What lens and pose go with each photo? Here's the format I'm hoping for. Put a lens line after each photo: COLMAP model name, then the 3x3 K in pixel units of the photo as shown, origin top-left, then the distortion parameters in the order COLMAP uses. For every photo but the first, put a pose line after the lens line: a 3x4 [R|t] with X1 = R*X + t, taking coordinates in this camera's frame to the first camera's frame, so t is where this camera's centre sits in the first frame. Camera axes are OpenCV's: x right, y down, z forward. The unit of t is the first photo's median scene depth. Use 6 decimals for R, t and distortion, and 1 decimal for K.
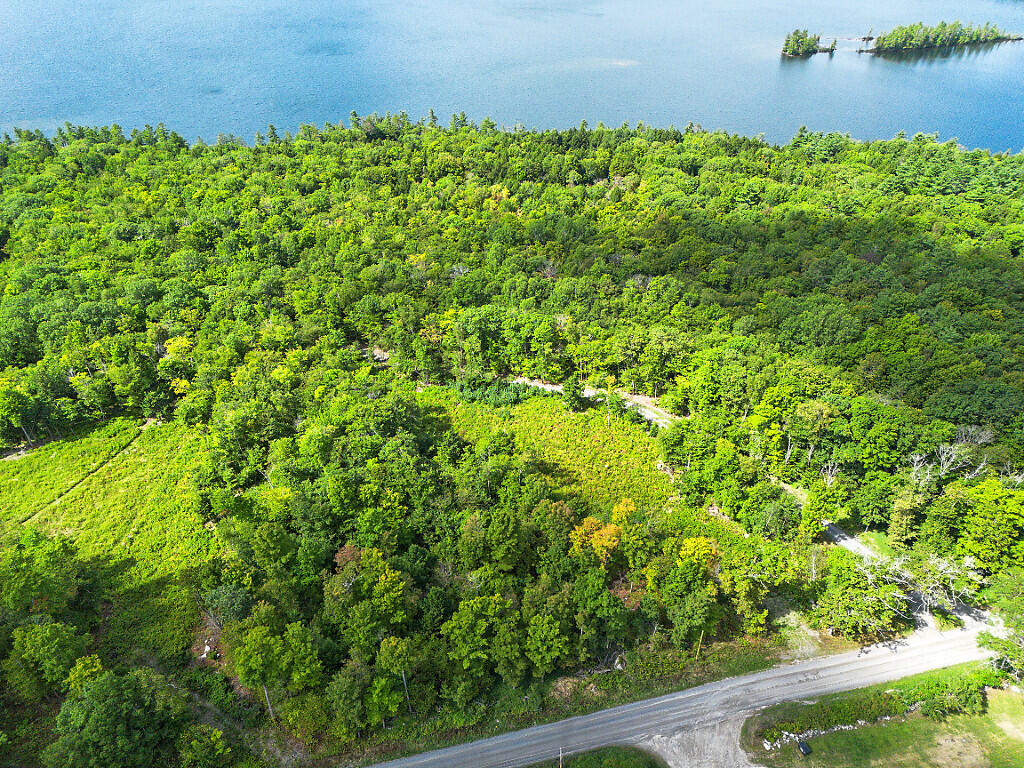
lens RADIAL K [[714.7, 0, 512.0], [0, 714.7, 384.0], [0, 0, 1]] dist [0.082790, -0.074834]
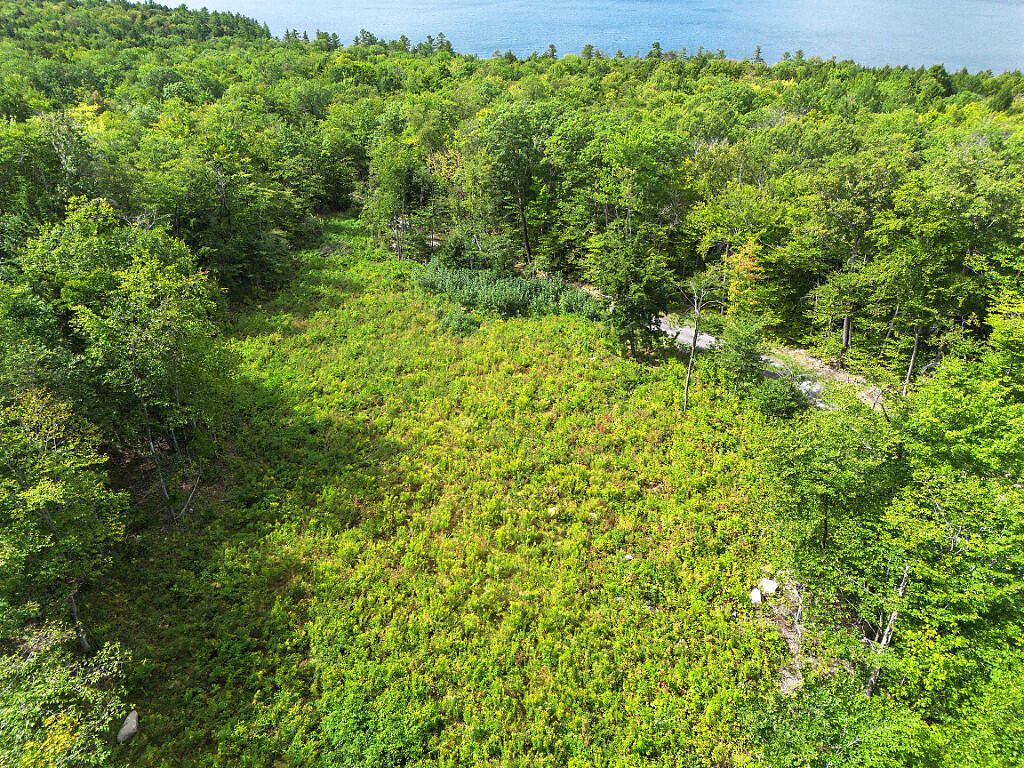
lens RADIAL K [[714.7, 0, 512.0], [0, 714.7, 384.0], [0, 0, 1]] dist [0.082790, -0.074834]
pose [[0.871853, 0.257692, -0.416493, 0.169632], [-0.281319, 0.959602, 0.004833, 0.059205], [0.400913, 0.112954, 0.909126, 0.604059]]
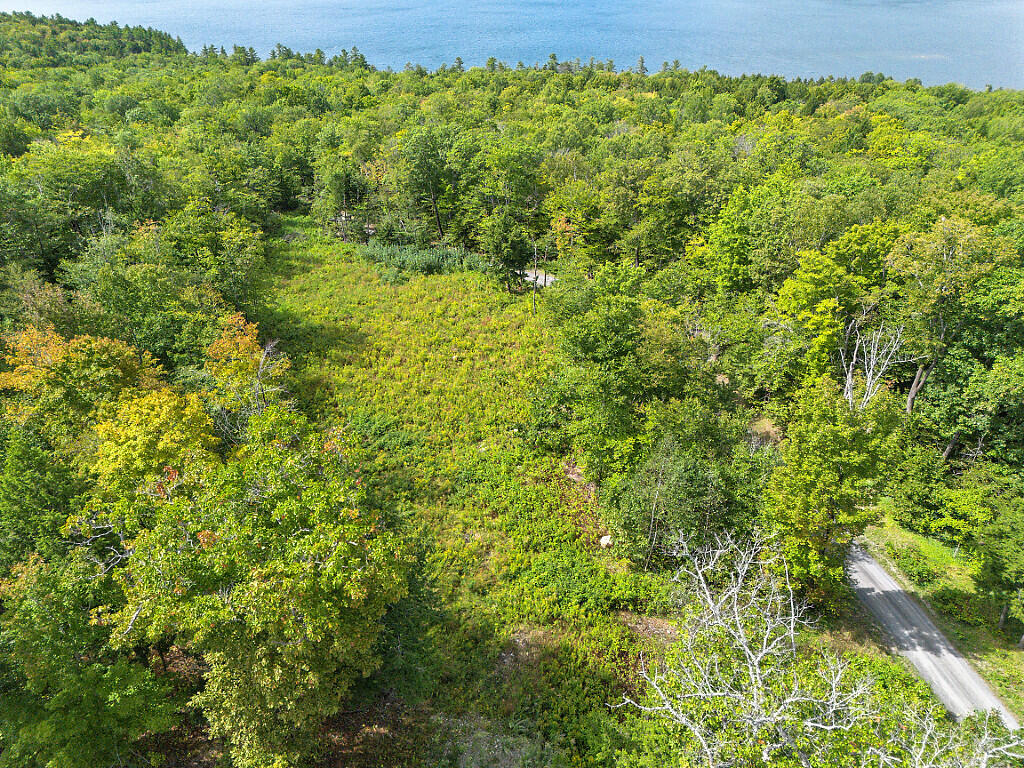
lens RADIAL K [[714.7, 0, 512.0], [0, 714.7, 384.0], [0, 0, 1]] dist [0.082790, -0.074834]
pose [[0.920971, 0.204223, -0.331821, 0.260804], [-0.223390, 0.974519, -0.020240, 0.106057], [0.319232, 0.092766, 0.943125, 0.451304]]
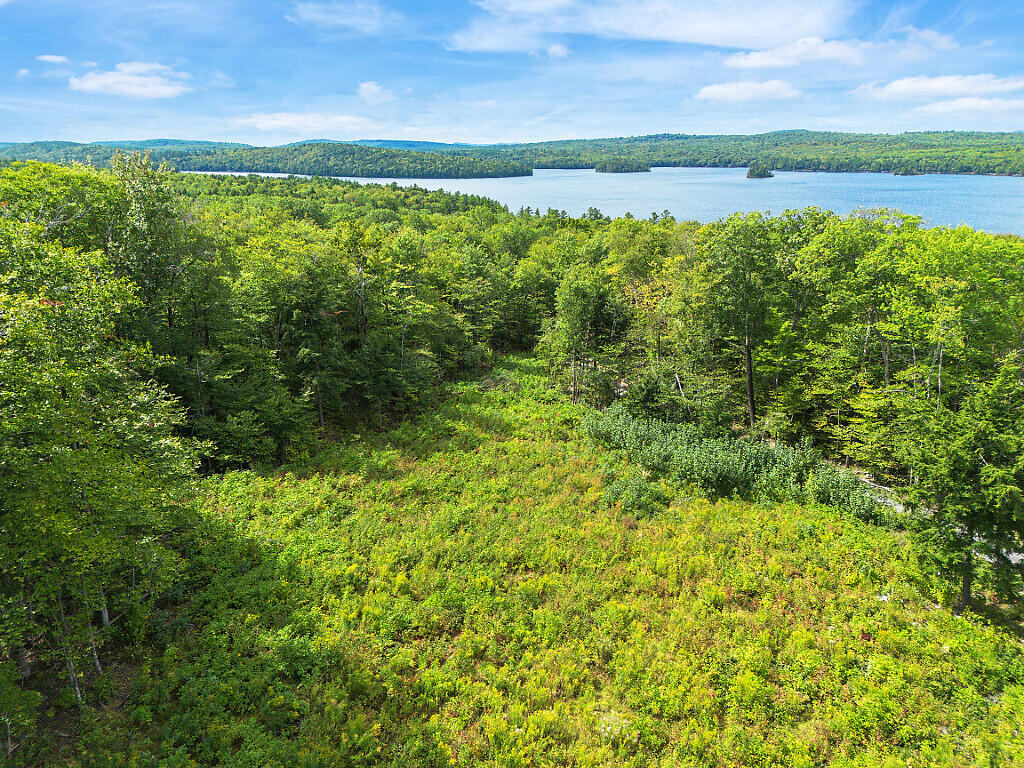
lens RADIAL K [[714.7, 0, 512.0], [0, 714.7, 384.0], [0, 0, 1]] dist [0.082790, -0.074834]
pose [[0.690495, 0.227617, -0.686591, 0.111412], [-0.415279, 0.901925, -0.118637, 0.050768], [0.592250, 0.367045, 0.717299, 0.714185]]
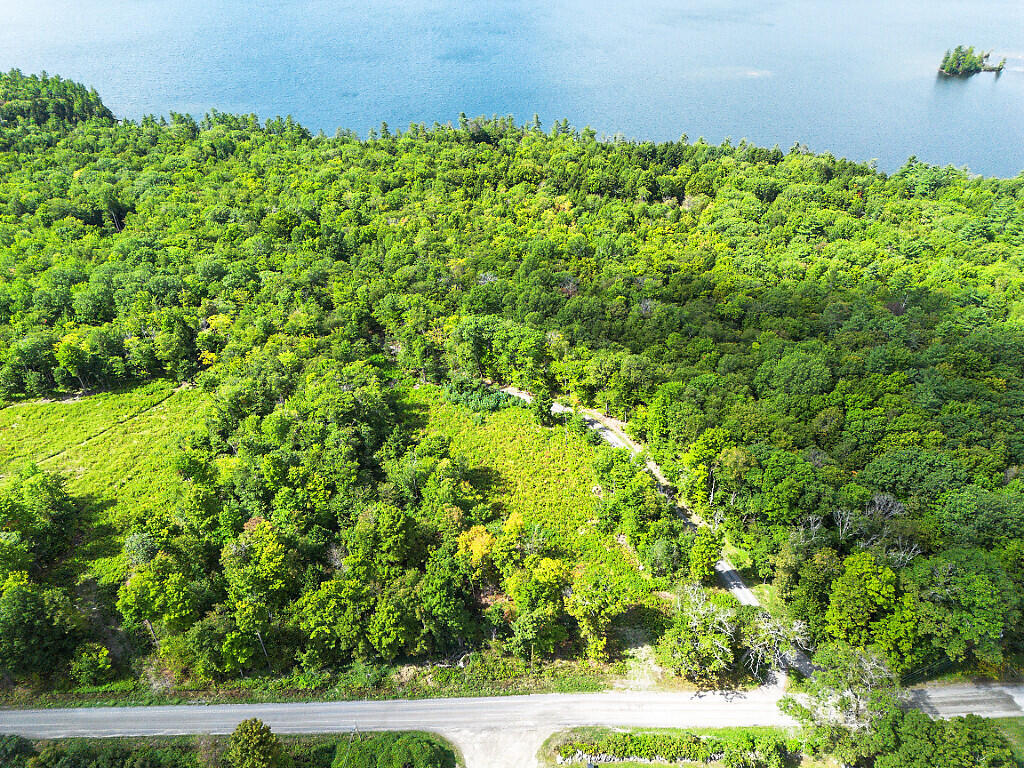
lens RADIAL K [[714.7, 0, 512.0], [0, 714.7, 384.0], [0, 0, 1]] dist [0.082790, -0.074834]
pose [[0.976171, 0.123083, -0.178719, 0.202614], [-0.121917, 0.992385, 0.017539, -0.031993], [0.179516, 0.004668, 0.983744, -0.034469]]
